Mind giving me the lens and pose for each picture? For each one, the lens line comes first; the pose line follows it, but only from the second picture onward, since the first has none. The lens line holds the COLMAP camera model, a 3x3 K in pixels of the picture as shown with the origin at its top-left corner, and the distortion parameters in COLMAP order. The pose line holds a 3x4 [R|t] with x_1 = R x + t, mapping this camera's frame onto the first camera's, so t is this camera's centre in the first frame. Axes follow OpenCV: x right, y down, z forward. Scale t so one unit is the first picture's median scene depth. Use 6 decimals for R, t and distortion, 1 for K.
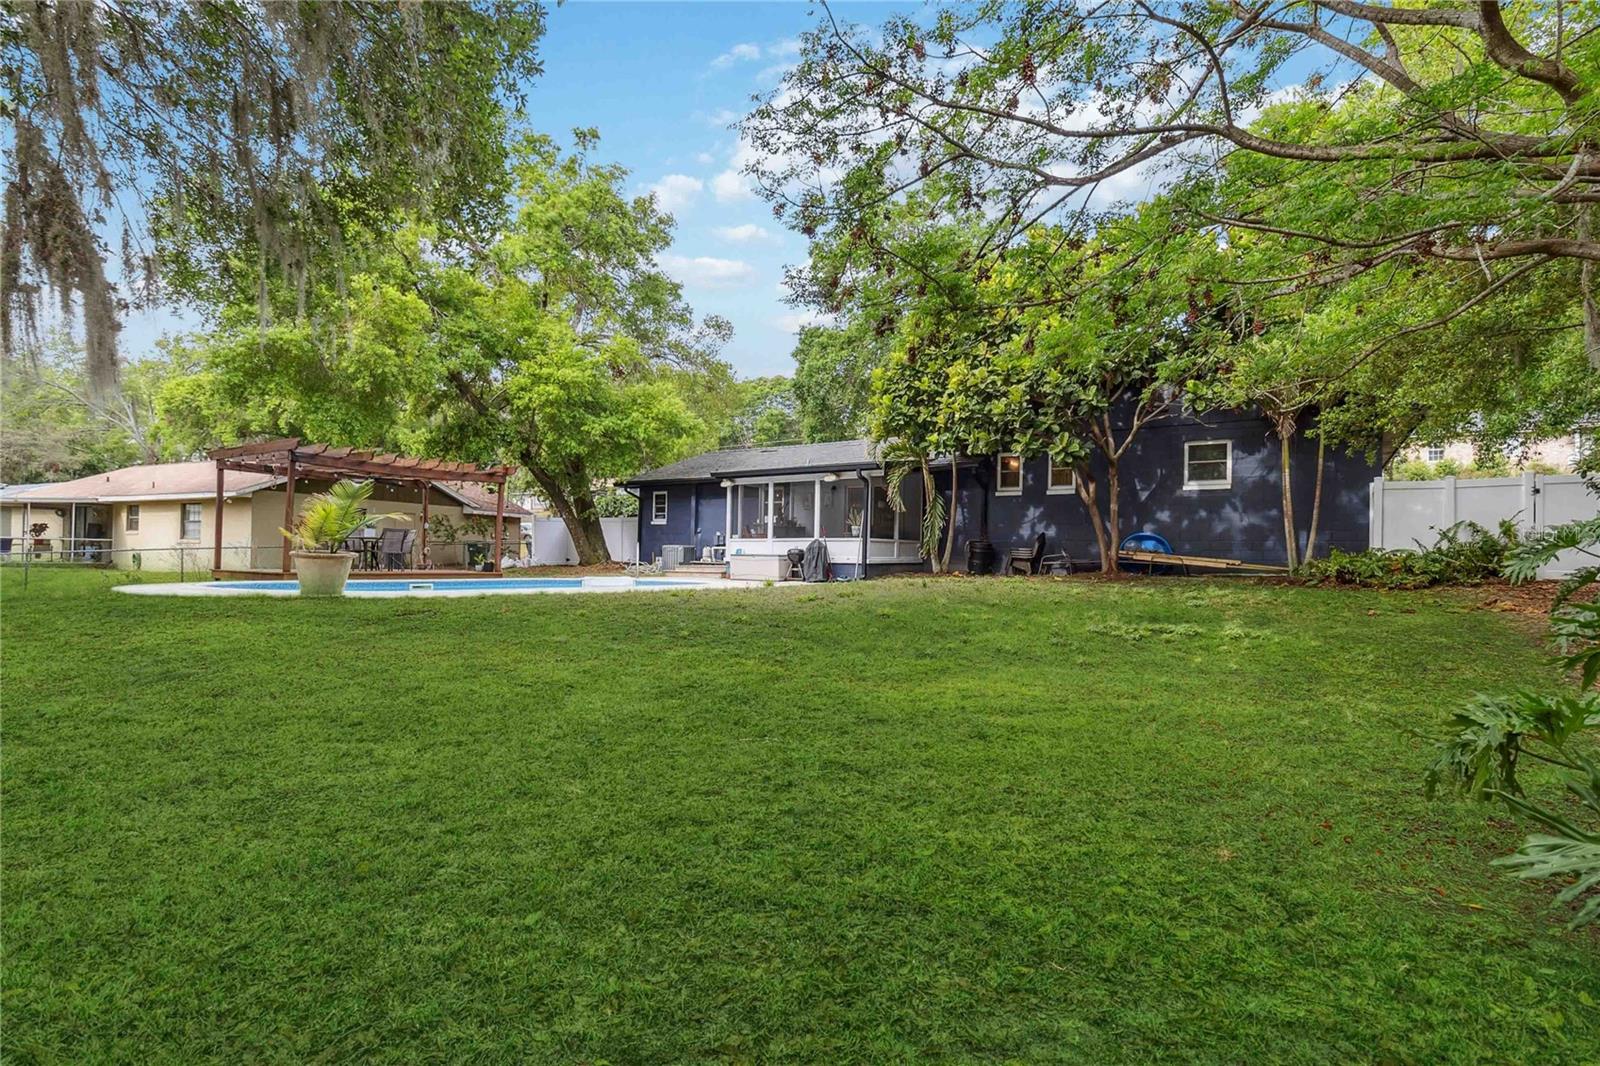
lens RADIAL K [[771.5, 0, 800.7], [0, 771.5, 509.7], [0, 0, 1]] dist [-0.001188, -0.000146]
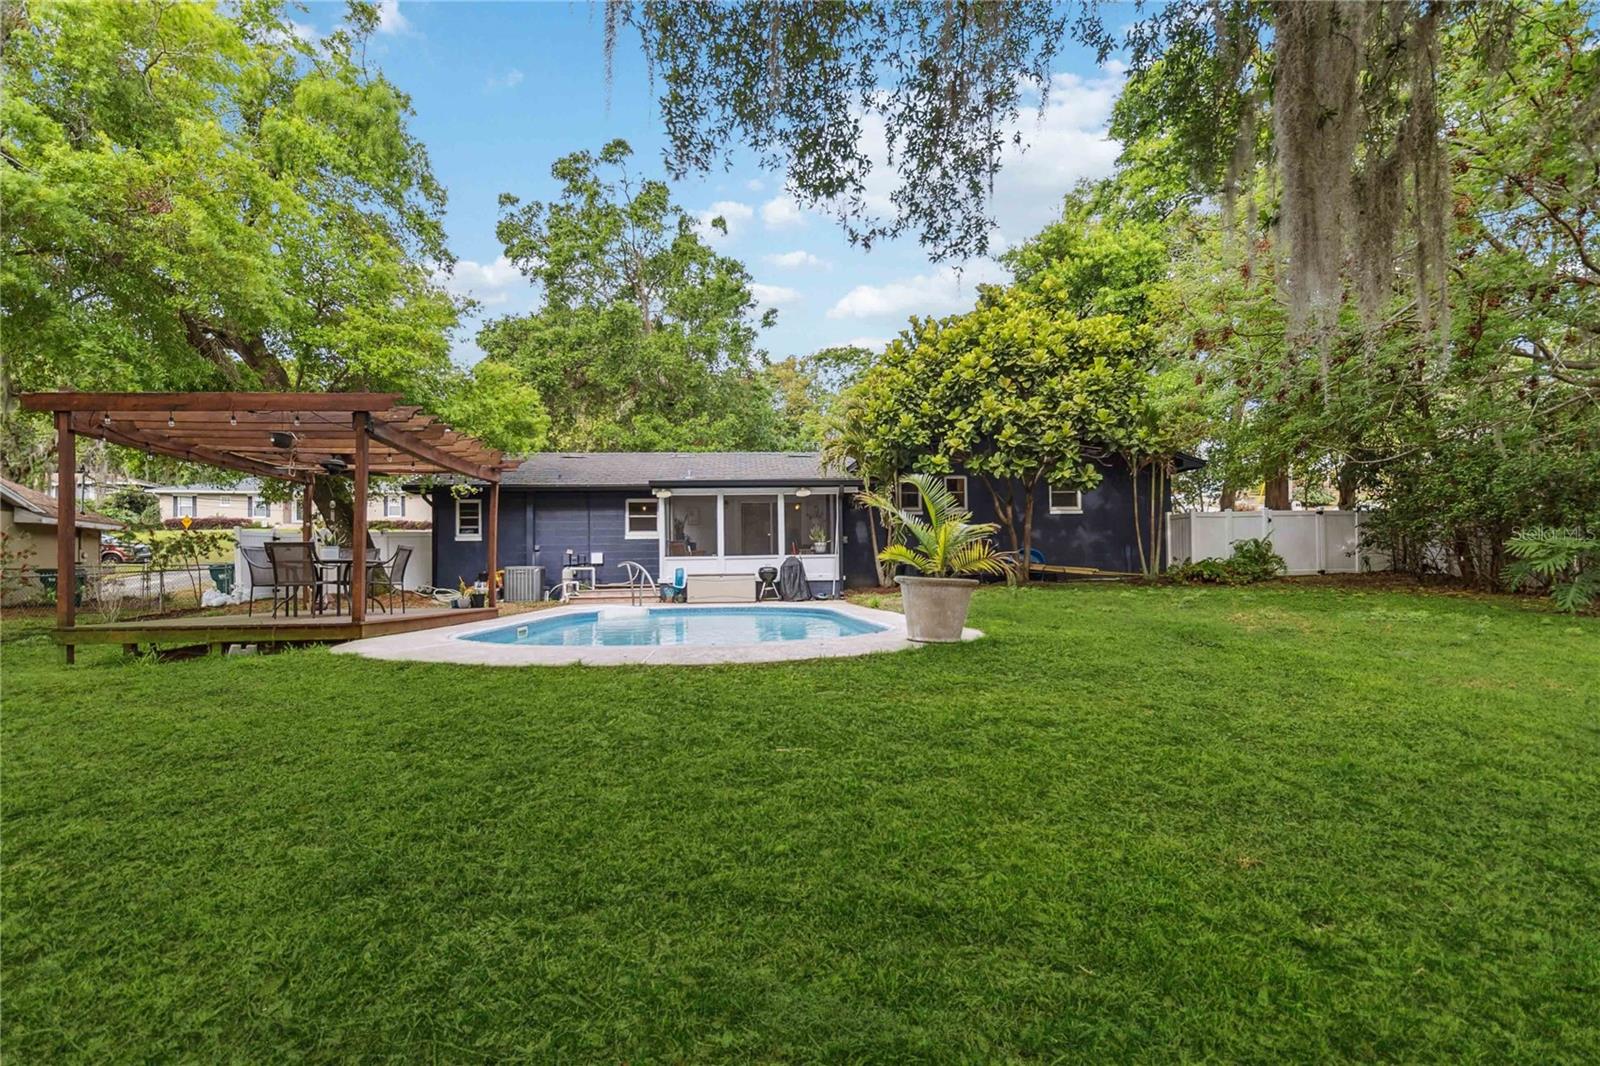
lens RADIAL K [[771.5, 0, 800.7], [0, 771.5, 509.7], [0, 0, 1]] dist [-0.001188, -0.000146]
pose [[0.787909, 0.024192, 0.615316, -0.529298], [-0.012007, 0.999642, -0.023927, 0.002667], [-0.615674, 0.011464, 0.787918, 0.224527]]
